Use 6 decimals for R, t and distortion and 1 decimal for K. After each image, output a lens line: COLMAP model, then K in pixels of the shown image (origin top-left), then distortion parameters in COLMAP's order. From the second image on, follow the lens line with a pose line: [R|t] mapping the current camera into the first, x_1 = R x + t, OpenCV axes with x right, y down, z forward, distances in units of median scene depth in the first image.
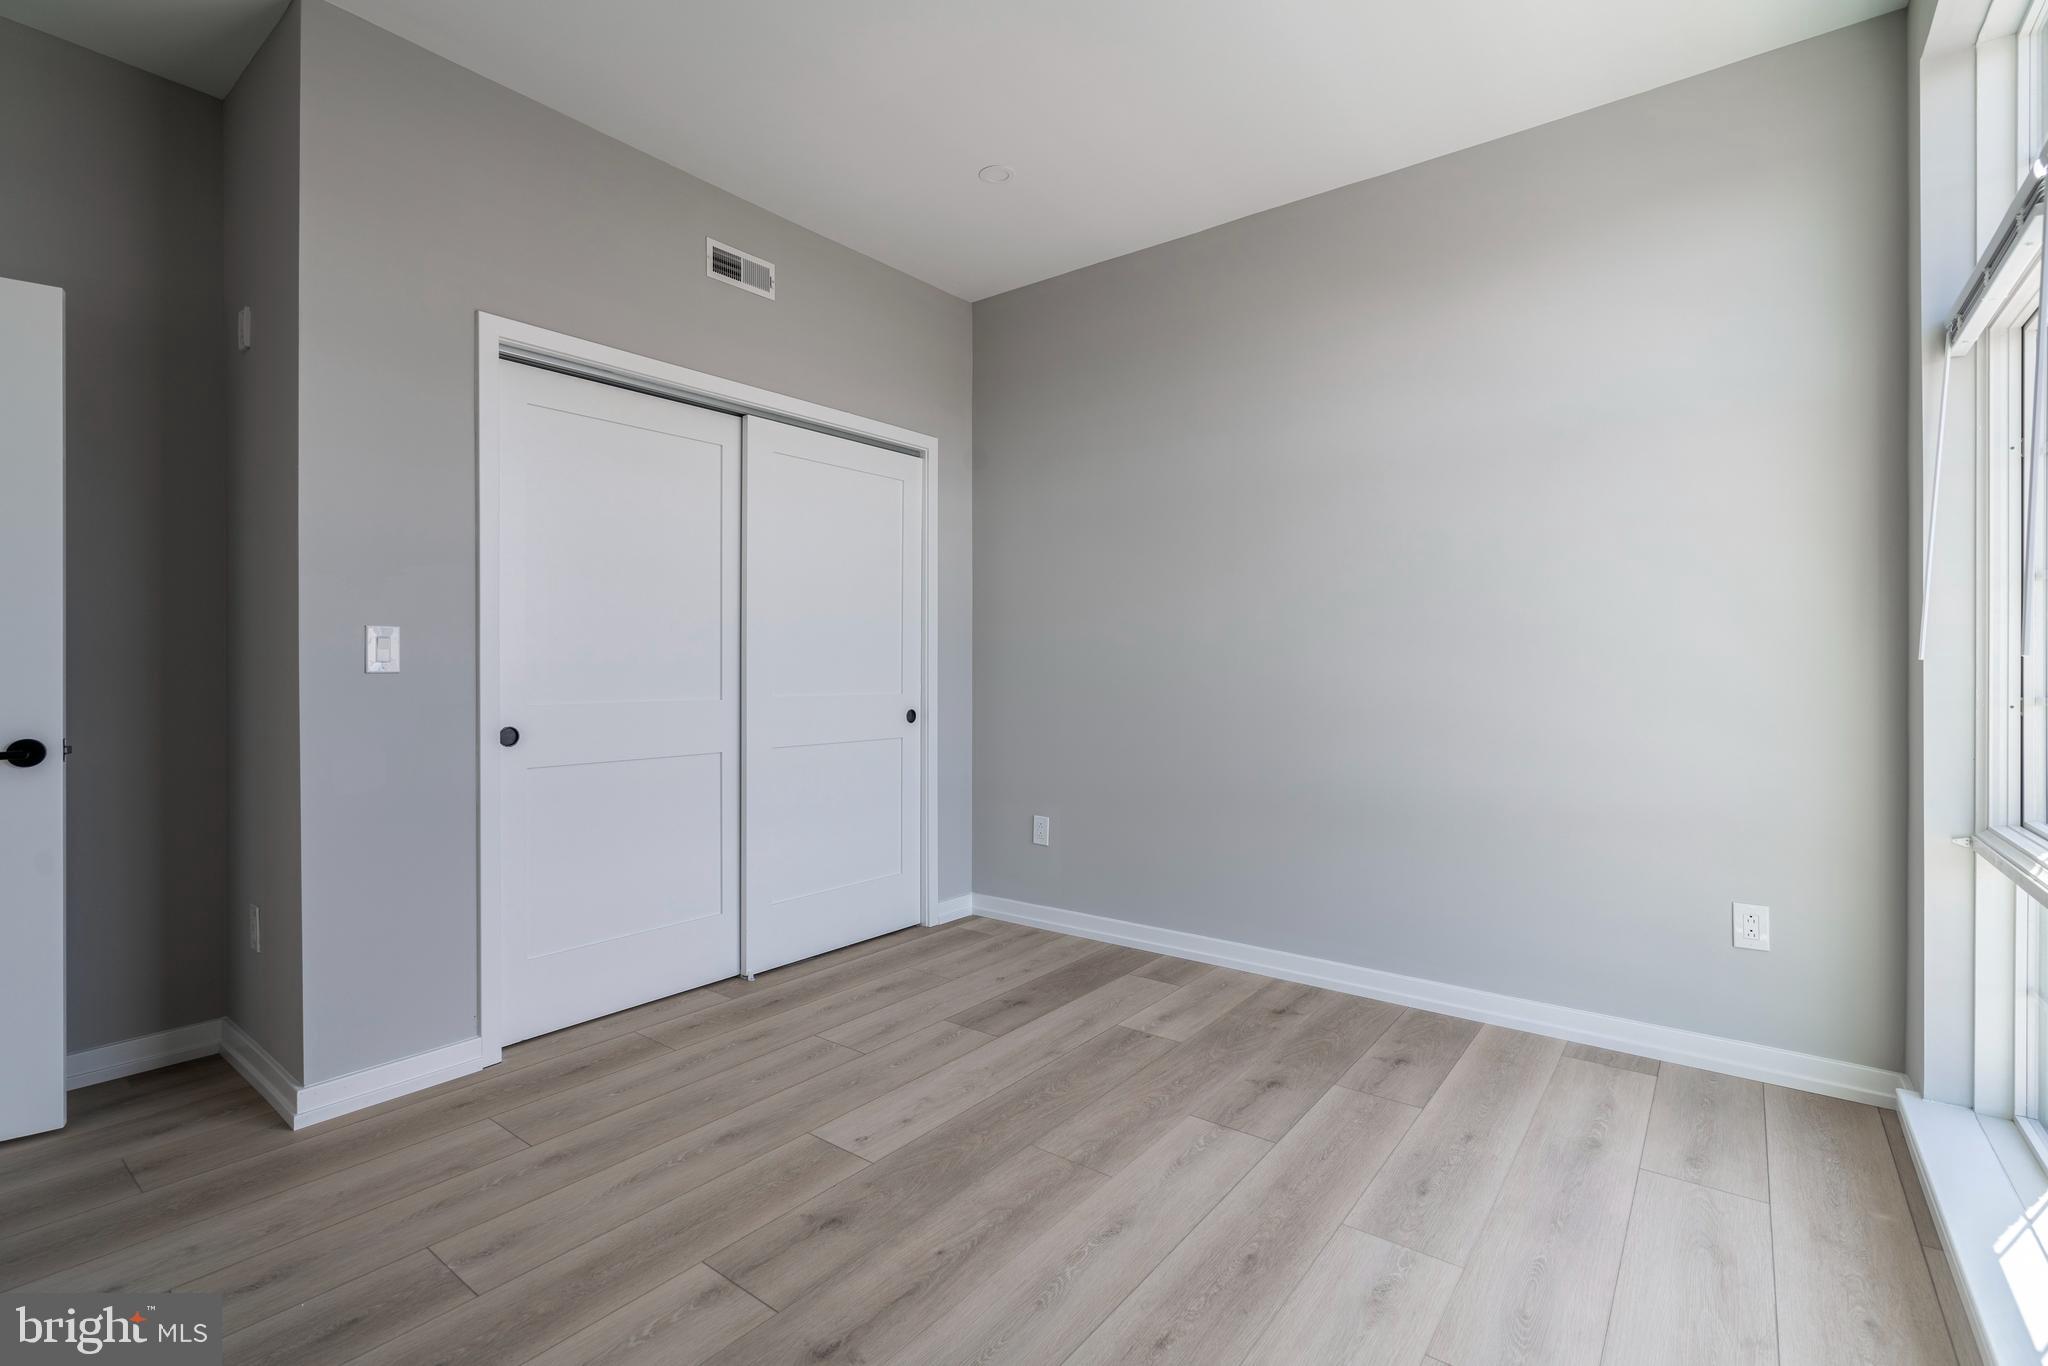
lens RADIAL K [[937.1, 0, 1008.7], [0, 937.1, 678.7], [0, 0, 1]] dist [-0.003987, 0.002051]
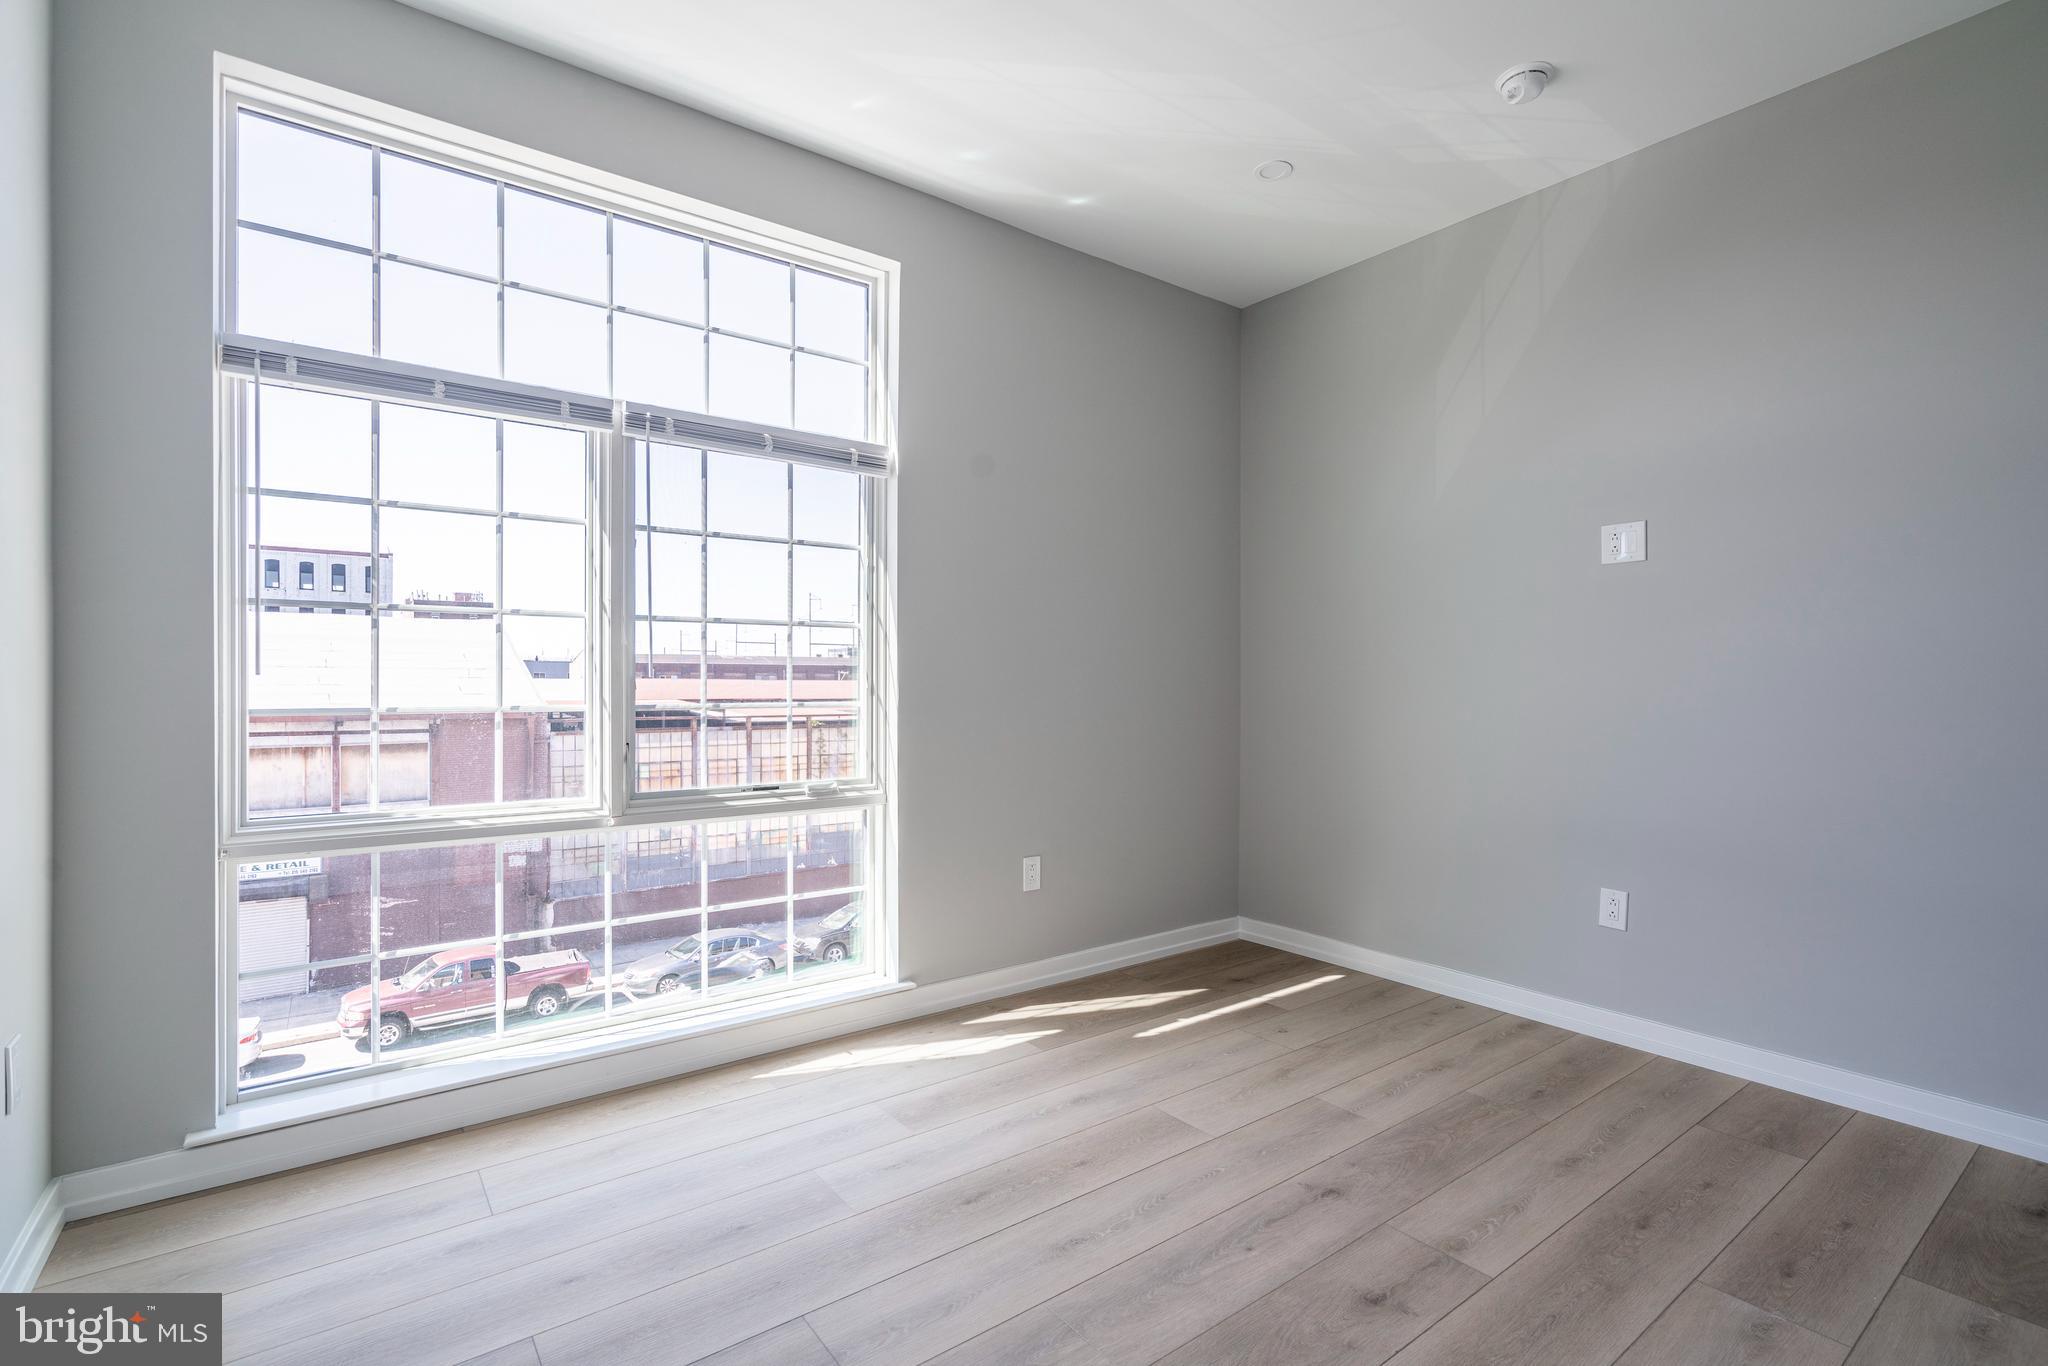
lens RADIAL K [[937.1, 0, 1019.9], [0, 937.1, 690.3], [0, 0, 1]] dist [-0.003987, 0.002051]
pose [[-0.966145, -0.003591, 0.257975, -0.063177], [0.000797, 0.999857, 0.016901, -0.015826], [-0.257999, 0.016535, -0.966004, 1.400235]]
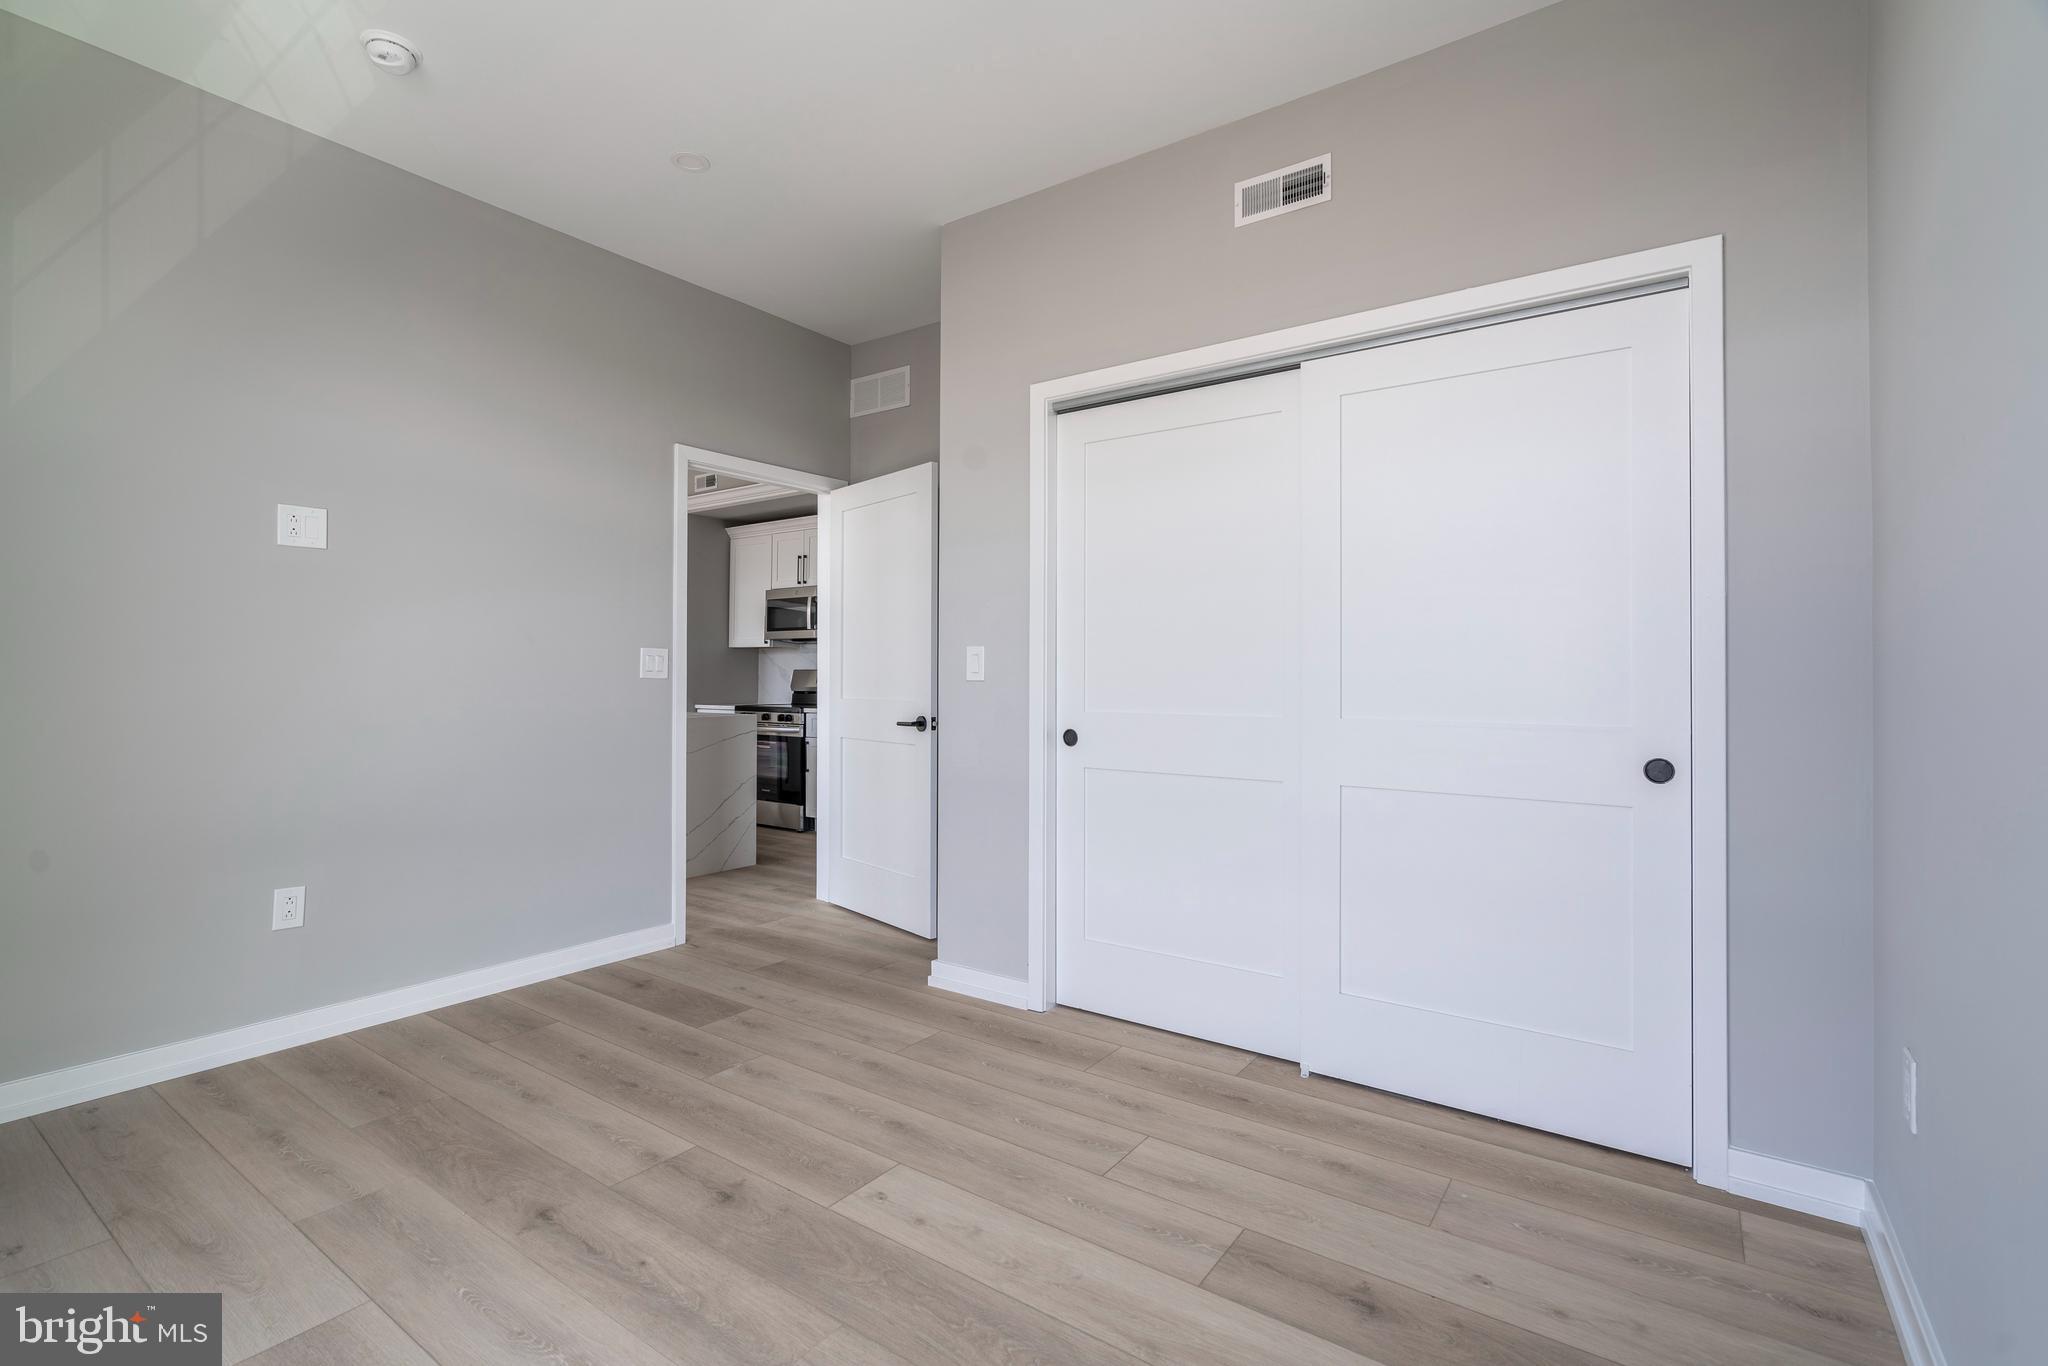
lens RADIAL K [[937.1, 0, 1008.5], [0, 937.1, 671.0], [0, 0, 1]] dist [-0.003987, 0.002051]
pose [[0.039535, -0.003747, -0.999211, 0.641726], [-0.016167, 0.999860, -0.004389, -0.014108], [0.999087, 0.016327, 0.039469, 0.912519]]
